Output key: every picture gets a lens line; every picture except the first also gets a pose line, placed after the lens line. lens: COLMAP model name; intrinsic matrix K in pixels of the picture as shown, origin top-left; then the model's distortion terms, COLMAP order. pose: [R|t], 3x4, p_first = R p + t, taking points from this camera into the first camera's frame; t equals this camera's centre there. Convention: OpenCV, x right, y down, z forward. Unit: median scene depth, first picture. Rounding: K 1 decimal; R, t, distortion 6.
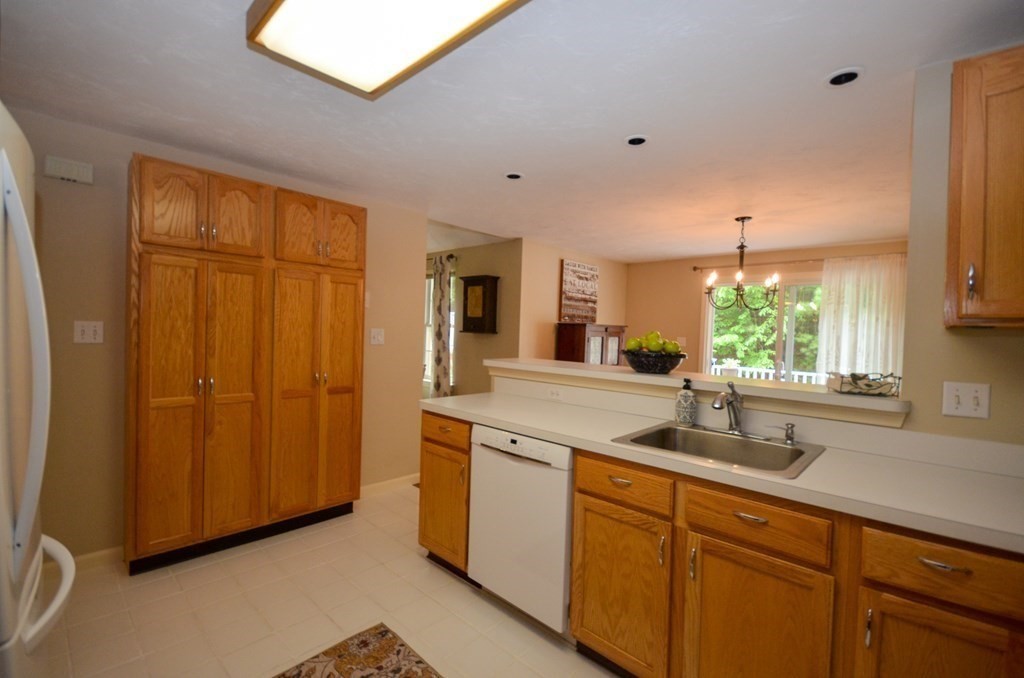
lens RADIAL K [[447.1, 0, 525.4], [0, 447.1, 332.4], [0, 0, 1]] dist [-0.000650, -0.000098]
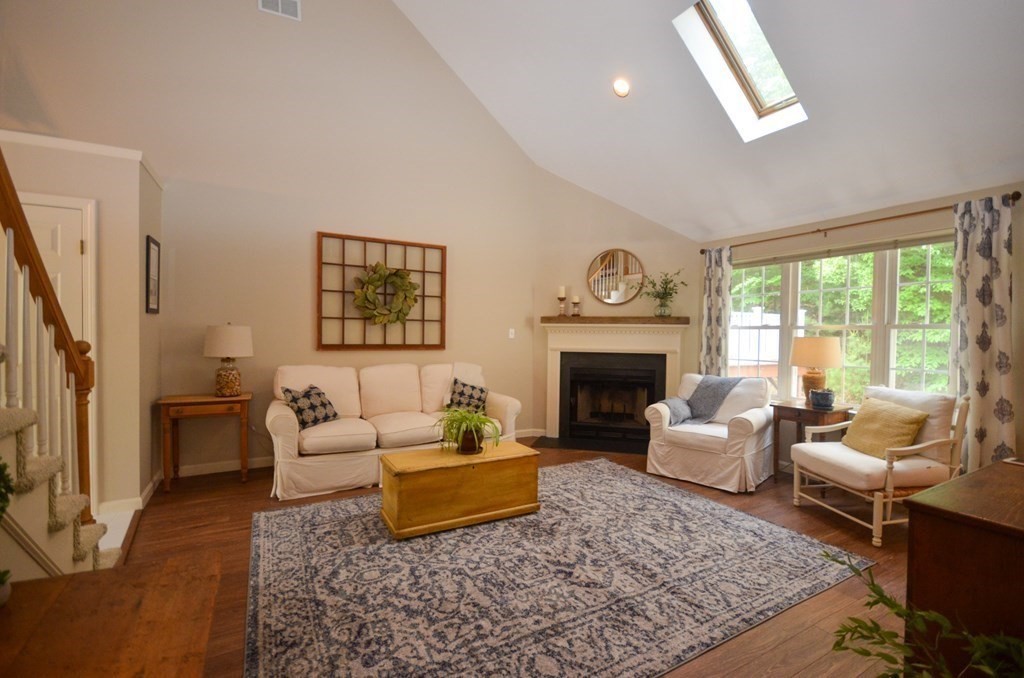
lens RADIAL K [[450.2, 0, 521.5], [0, 450.2, 341.8], [0, 0, 1]] dist [0.000486, -0.008127]
pose [[0.952144, -0.013800, -0.305337, -0.928327], [0.015641, 0.999871, 0.003582, -0.010912], [0.305248, -0.008186, 0.952238, 0.515865]]
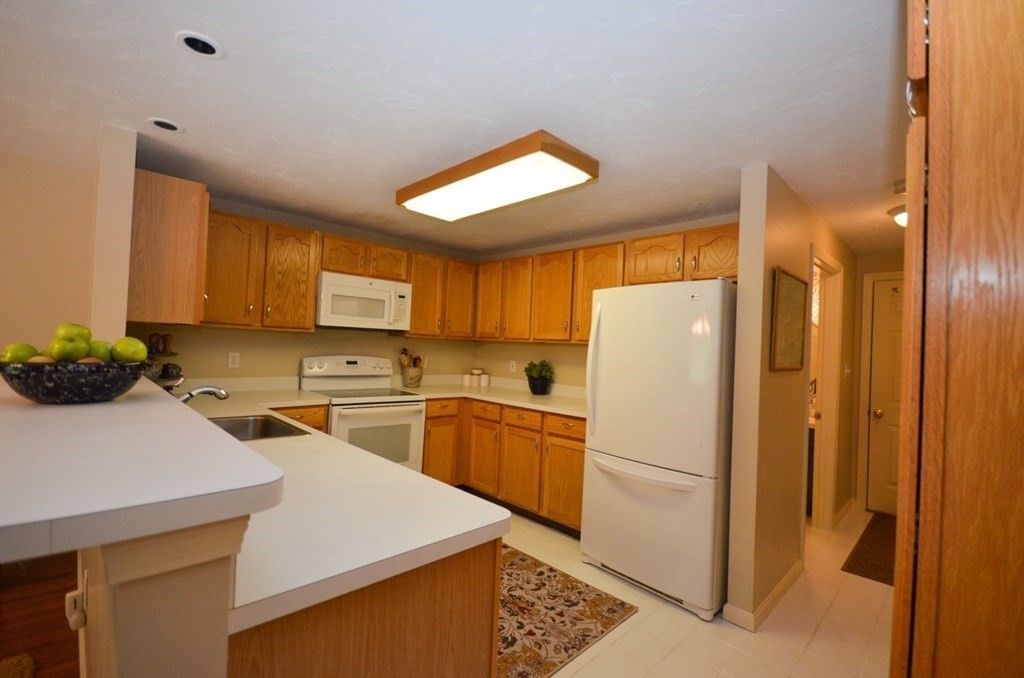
lens RADIAL K [[450.2, 0, 521.5], [0, 450.2, 341.8], [0, 0, 1]] dist [0.000486, -0.008127]
pose [[-0.996405, -0.071625, 0.045250, -0.199220], [-0.072005, 0.997381, -0.006807, -0.011344], [-0.044644, -0.010041, -0.998953, 1.131073]]
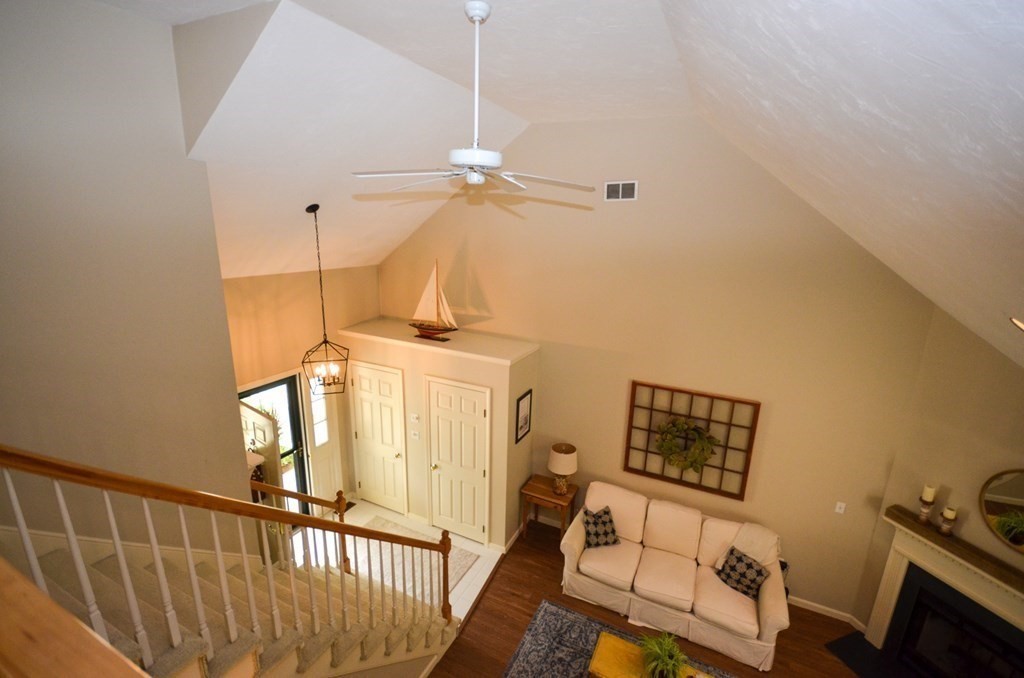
lens RADIAL K [[447.6, 0, 523.6], [0, 447.6, 343.8], [0, 0, 1]] dist [0.001209, 0.000269]
pose [[0.301620, 0.221531, -0.927335, -0.604440], [-0.029568, 0.974337, 0.223143, -0.796272], [0.952970, -0.039885, 0.300430, 0.773319]]
